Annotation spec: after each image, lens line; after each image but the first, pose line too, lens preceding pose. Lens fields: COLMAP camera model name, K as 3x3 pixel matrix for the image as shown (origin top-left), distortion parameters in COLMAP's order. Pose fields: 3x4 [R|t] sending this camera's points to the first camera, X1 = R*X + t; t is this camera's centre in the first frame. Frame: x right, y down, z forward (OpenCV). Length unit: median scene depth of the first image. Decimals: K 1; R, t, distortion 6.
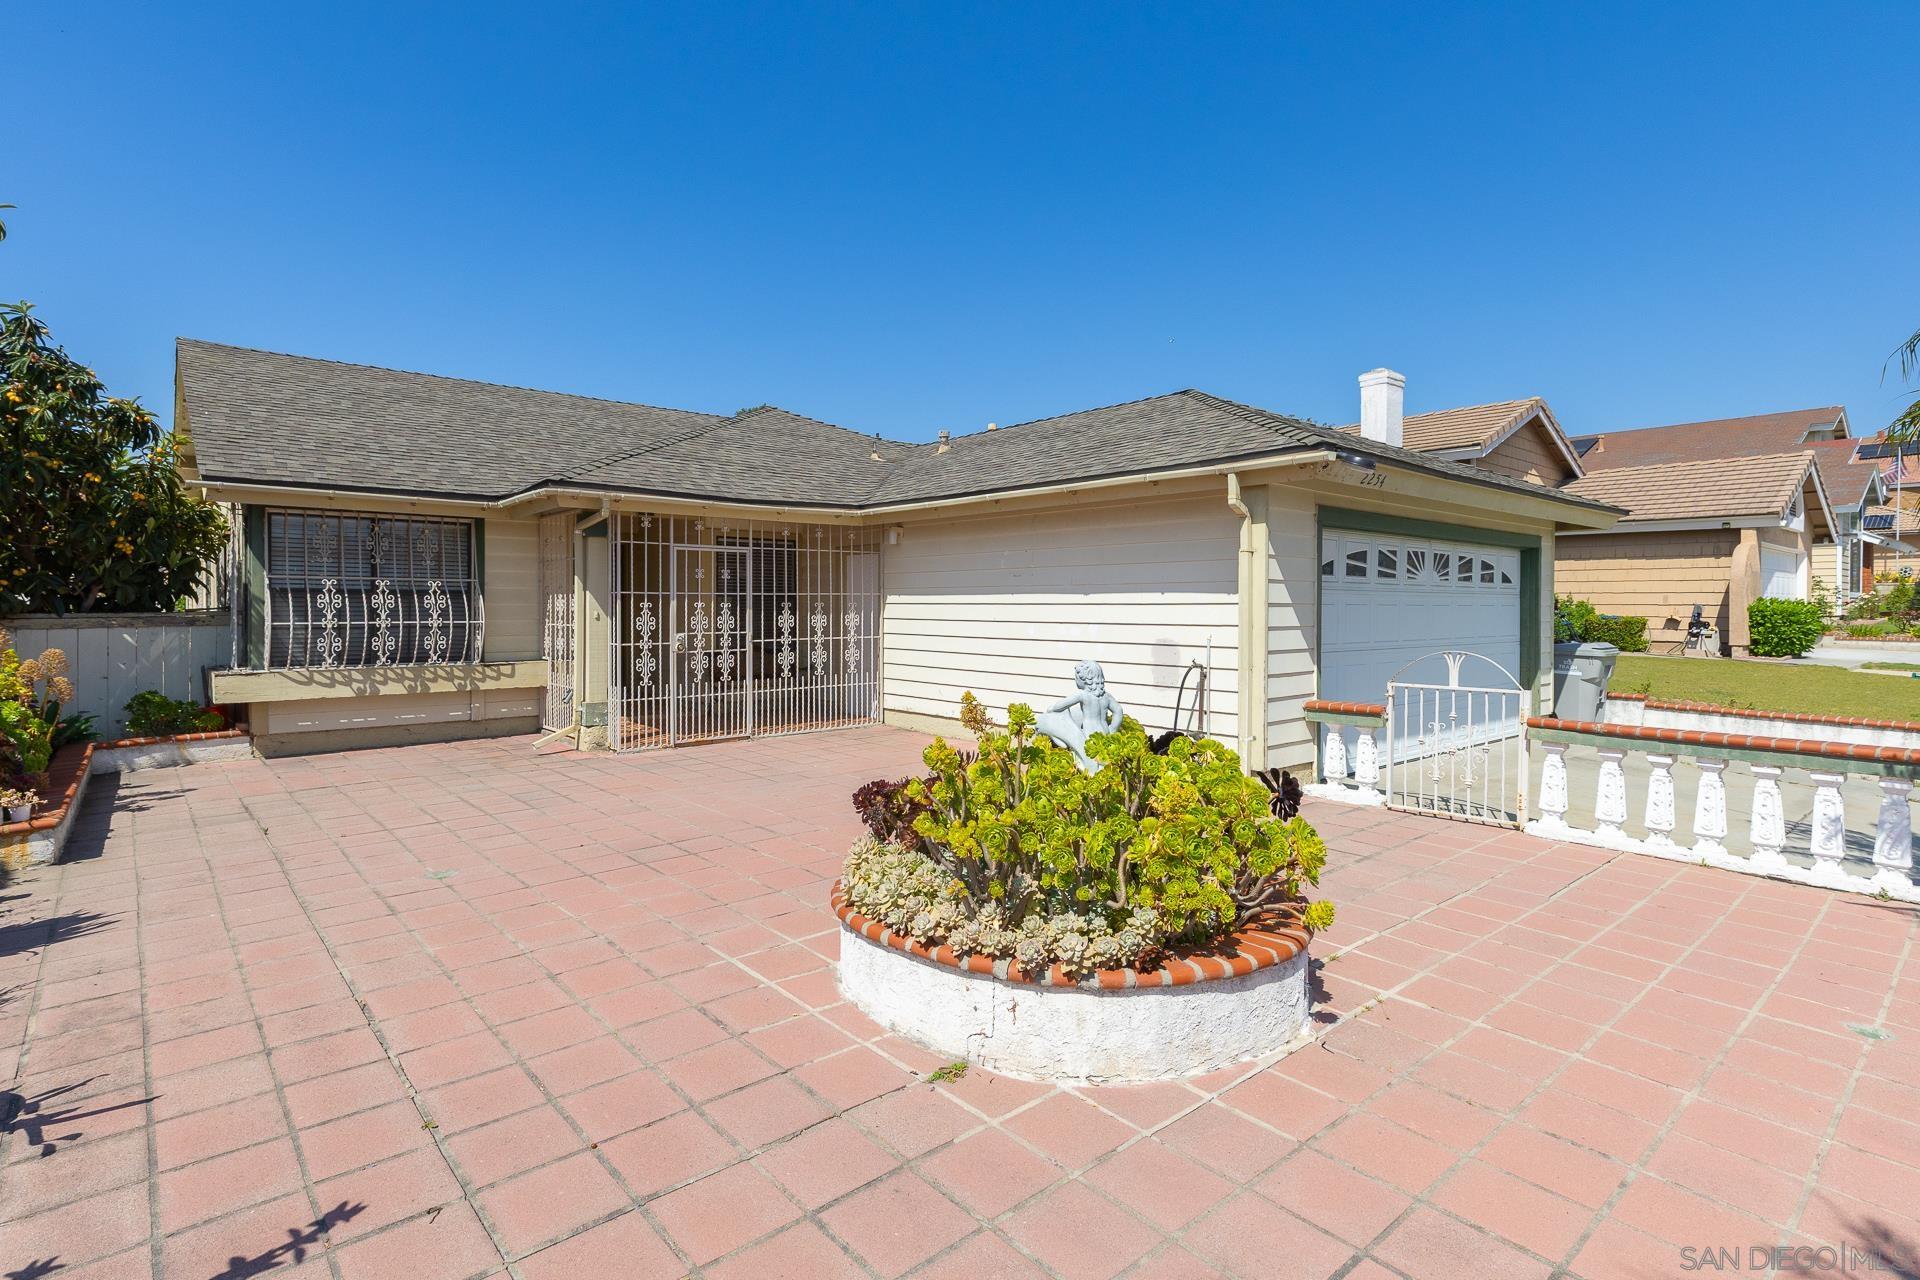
lens RADIAL K [[875.6, 0, 961.0], [0, 875.6, 628.5], [0, 0, 1]] dist [0.002042, -0.000207]
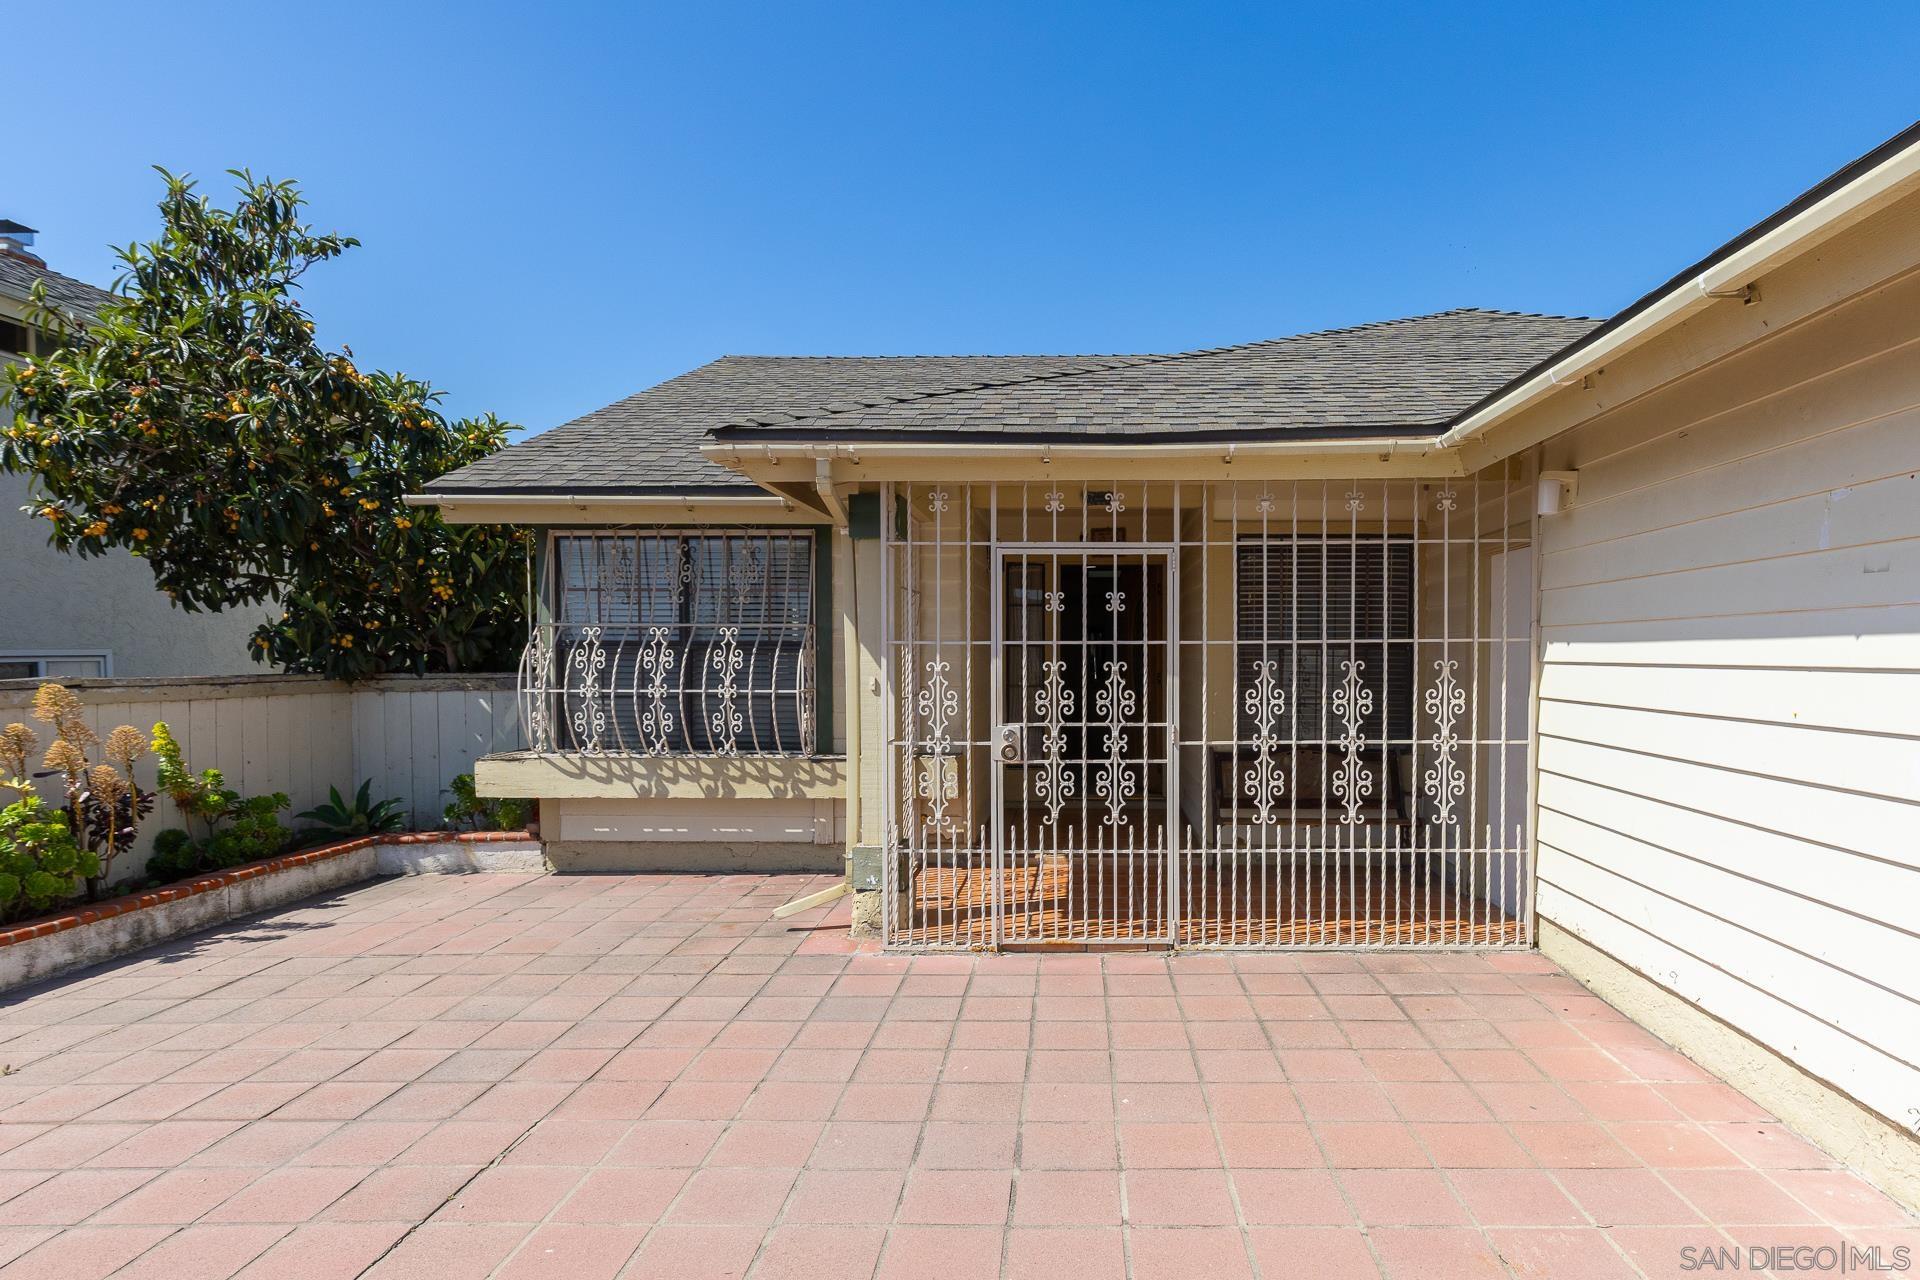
lens RADIAL K [[1142.9, 0, 960.9], [0, 1142.9, 692.7], [0, 0, 1]] dist [0.003588, 0.000424]
pose [[0.733979, 0.019881, -0.678881, 0.092946], [-0.018923, 0.999782, 0.008821, -0.016454], [0.678909, 0.006372, 0.734195, 0.491099]]
